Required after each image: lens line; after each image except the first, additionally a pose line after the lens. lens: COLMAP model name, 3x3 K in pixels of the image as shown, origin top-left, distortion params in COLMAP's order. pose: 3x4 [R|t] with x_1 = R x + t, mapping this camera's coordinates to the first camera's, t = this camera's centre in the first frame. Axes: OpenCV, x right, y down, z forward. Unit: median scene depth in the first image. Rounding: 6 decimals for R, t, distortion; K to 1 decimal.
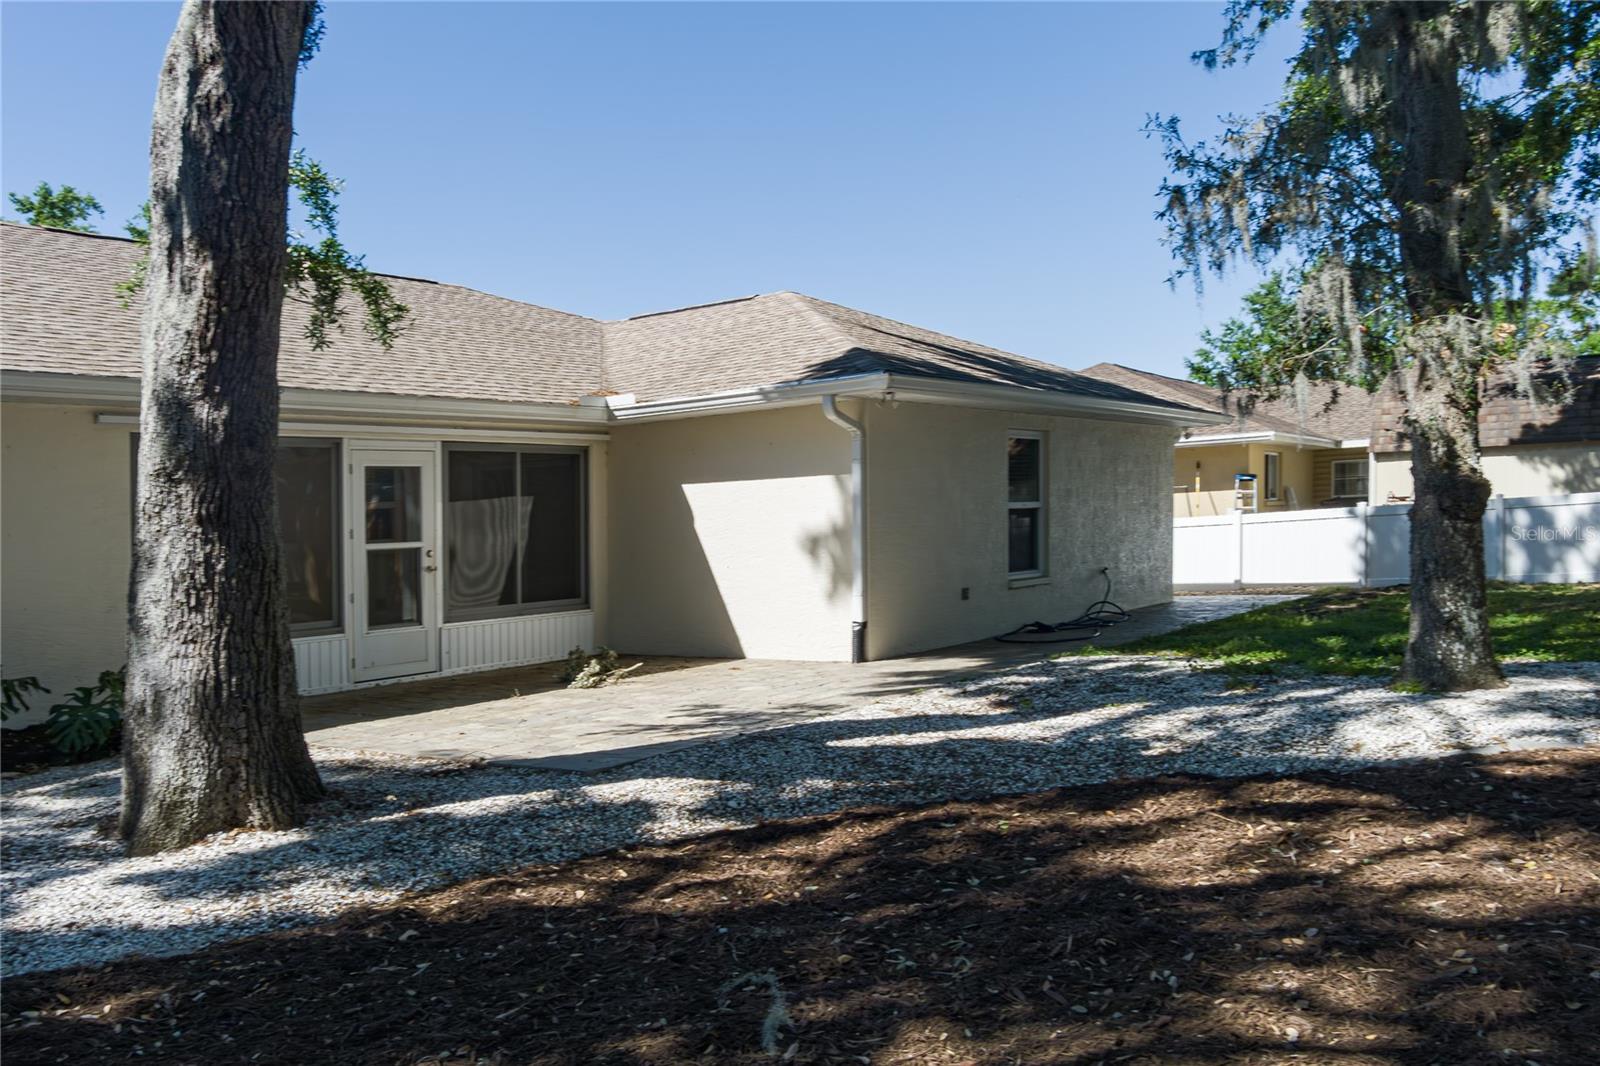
lens RADIAL K [[1374.4, 0, 800.0], [0, 1374.4, 533.0], [0, 0, 1]] dist [0.004429, -0.069437]
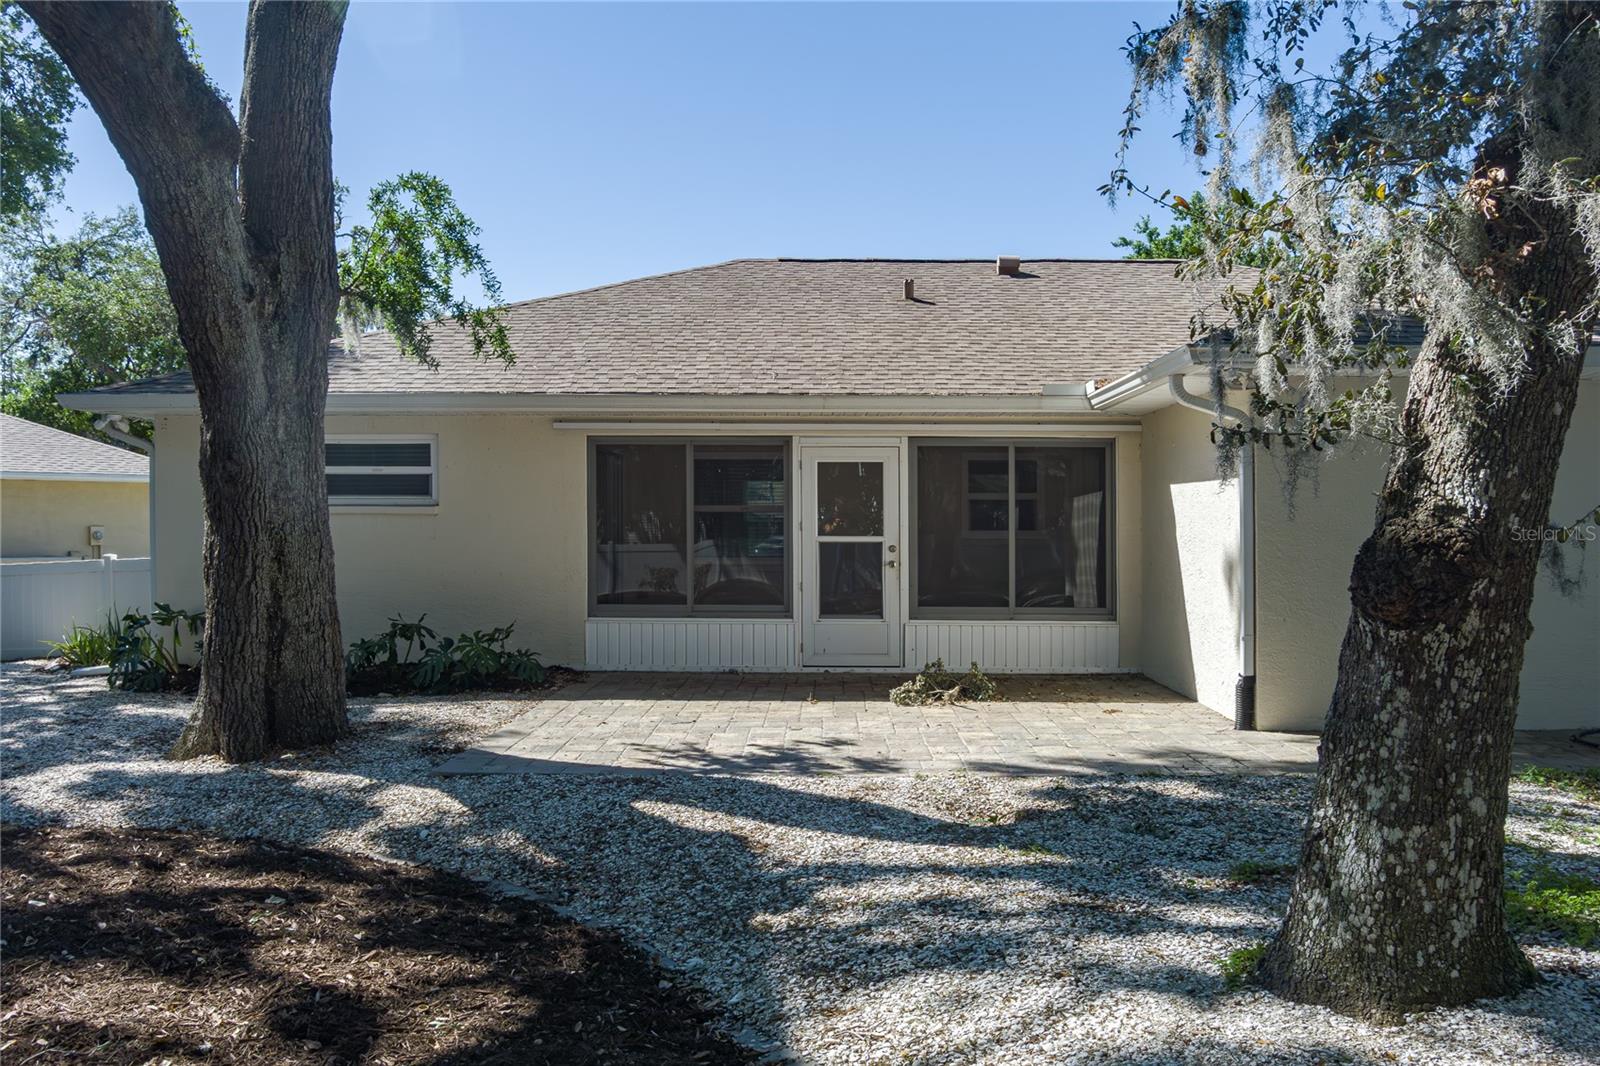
lens RADIAL K [[1304.5, 0, 800.0], [0, 1304.5, 533.0], [0, 0, 1]] dist [-0.065092, 0.006928]
pose [[0.575146, 0.051304, -0.816440, 0.704372], [-0.033679, 0.998670, 0.039030, -0.047382], [0.817357, 0.005049, 0.576109, 0.596316]]
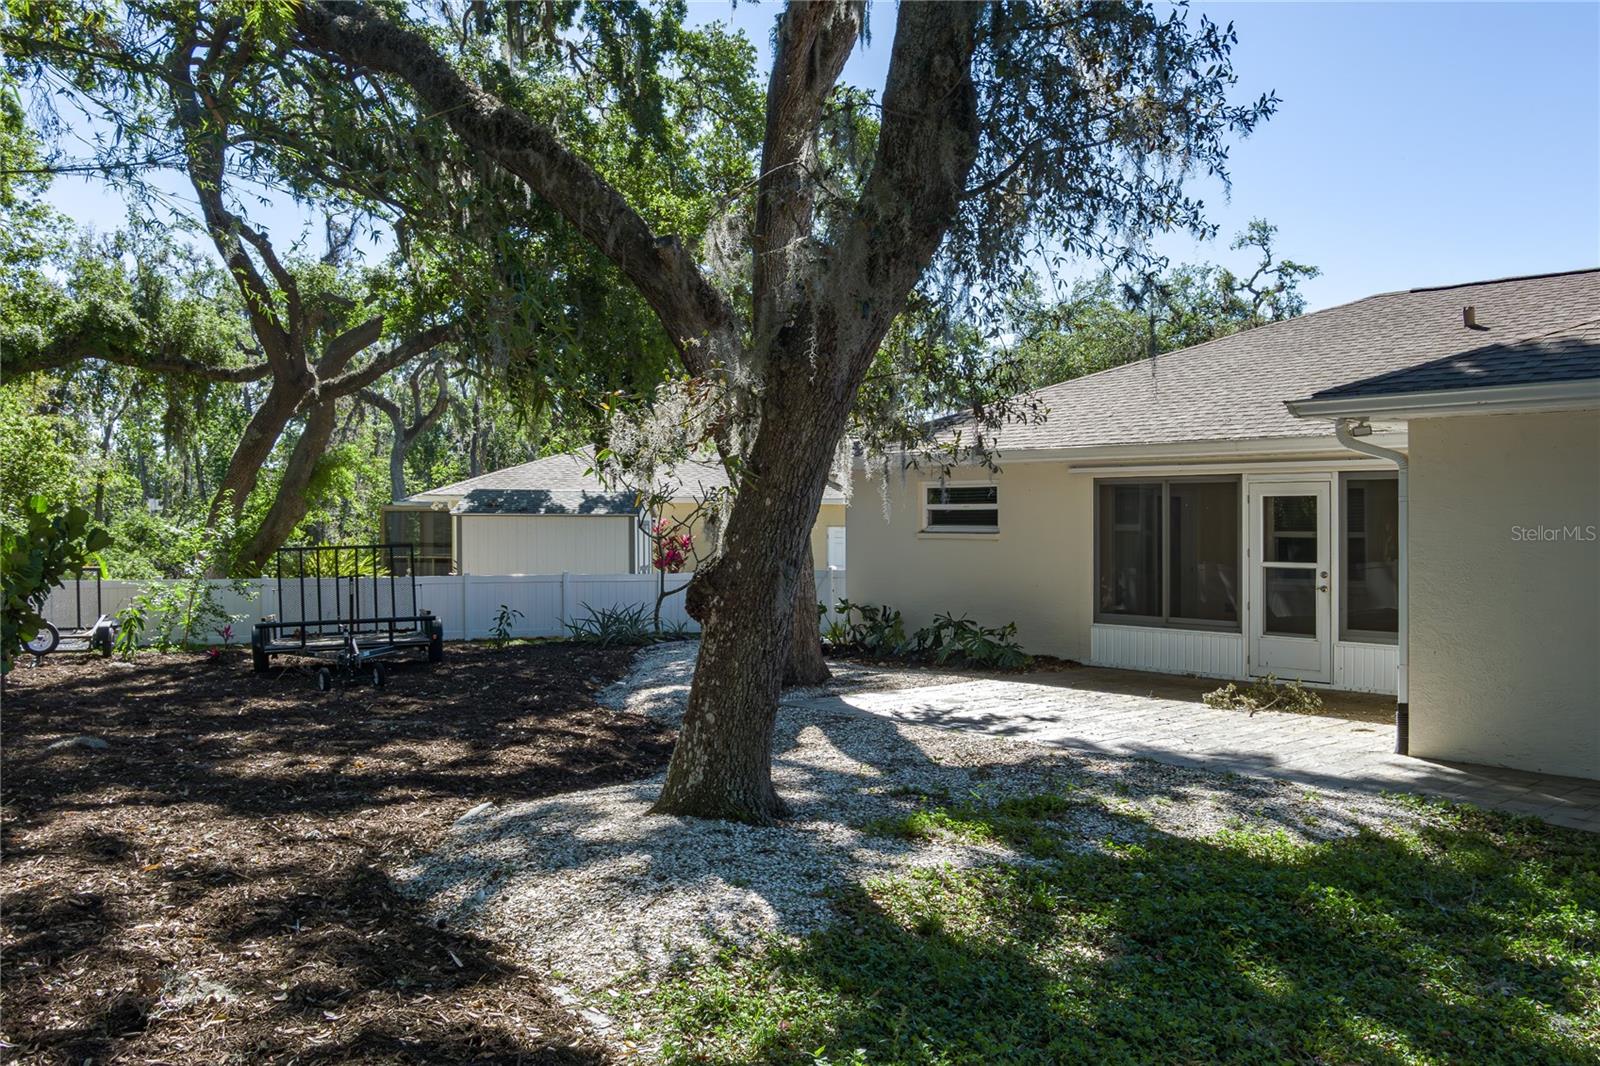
lens RADIAL K [[1304.5, 0, 800.0], [0, 1304.5, 533.0], [0, 0, 1]] dist [-0.065092, 0.006928]
pose [[-0.209504, 0.045276, -0.976759, 1.234095], [-0.004869, 0.998867, 0.047345, -0.097788], [0.977796, 0.014675, -0.209047, 1.212942]]
